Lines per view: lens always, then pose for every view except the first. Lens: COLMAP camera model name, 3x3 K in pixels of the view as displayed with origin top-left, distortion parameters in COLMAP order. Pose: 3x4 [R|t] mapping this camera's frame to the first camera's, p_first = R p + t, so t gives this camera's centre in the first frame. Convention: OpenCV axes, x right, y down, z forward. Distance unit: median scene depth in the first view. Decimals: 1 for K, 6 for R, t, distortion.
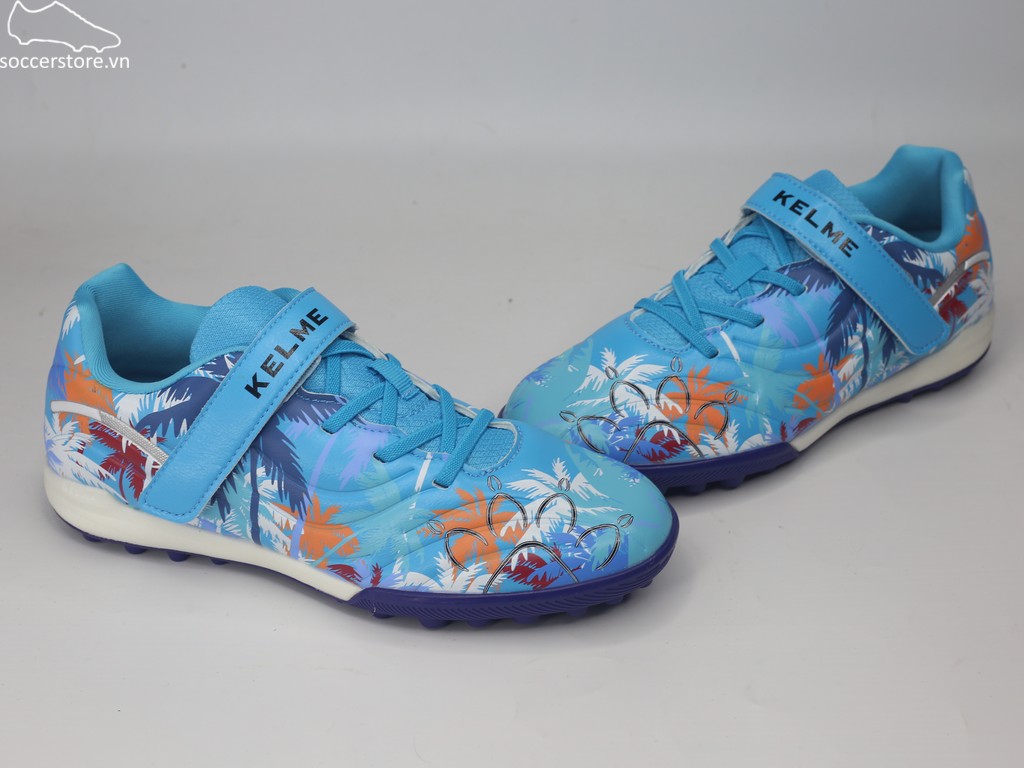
lens RADIAL K [[1808.1, 0, 512.0], [0, 1808.1, 384.0], [0, 0, 1]] dist [-0.134314, -0.067010]
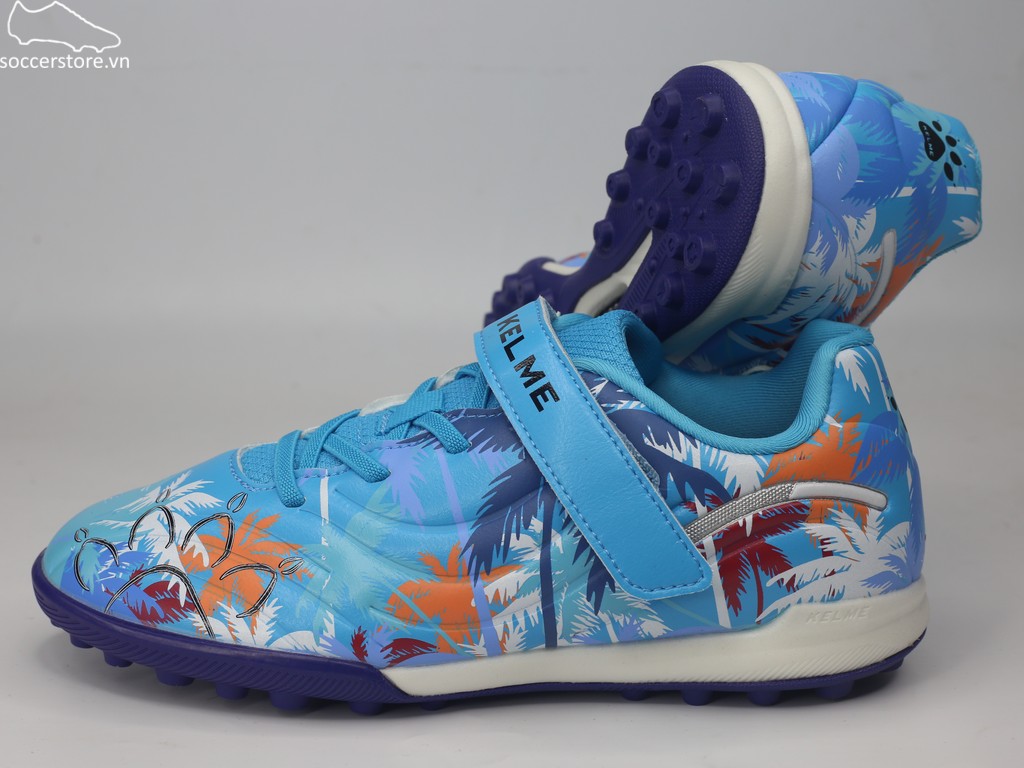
lens RADIAL K [[1808.1, 0, 512.0], [0, 1808.1, 384.0], [0, 0, 1]] dist [-0.134314, -0.067010]
pose [[0.823812, 0.146715, -0.547547, 0.529451], [-0.288159, 0.940201, -0.181624, 0.039918], [0.488157, 0.307404, 0.816826, 0.467866]]
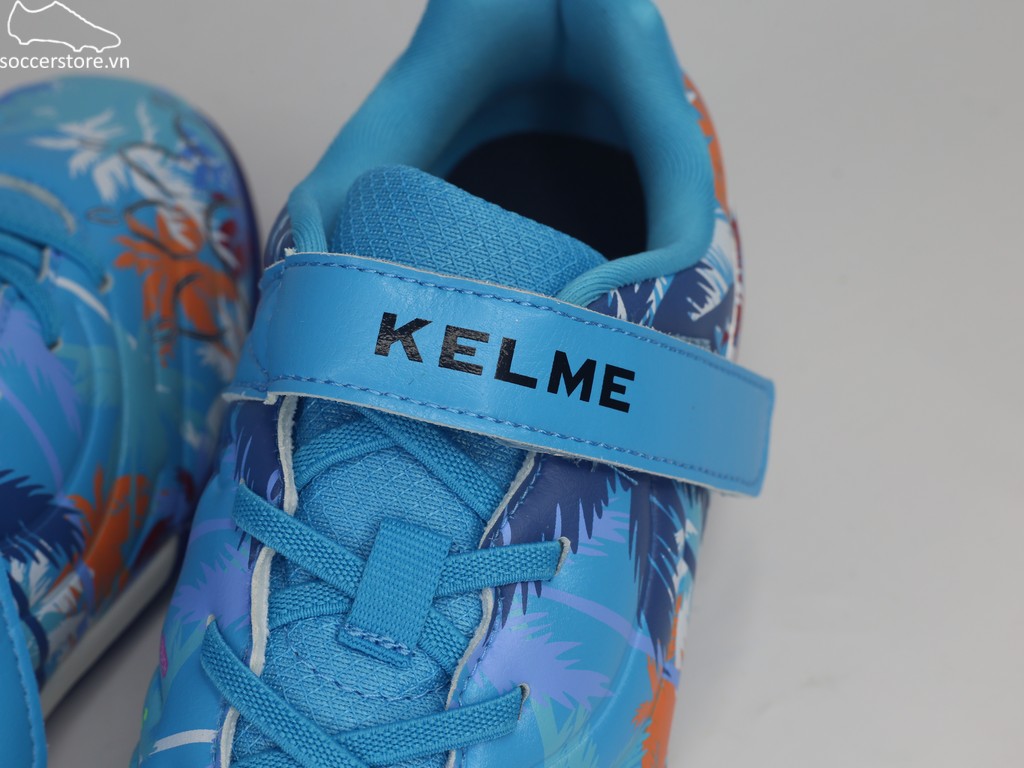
lens RADIAL K [[1808.1, 0, 512.0], [0, 1808.1, 384.0], [0, 0, 1]] dist [-0.134314, -0.067010]
pose [[0.756327, -0.493468, 0.429487, 0.012231], [0.322641, 0.852484, 0.411307, -0.236135], [-0.569097, -0.172513, 0.803970, 0.714958]]
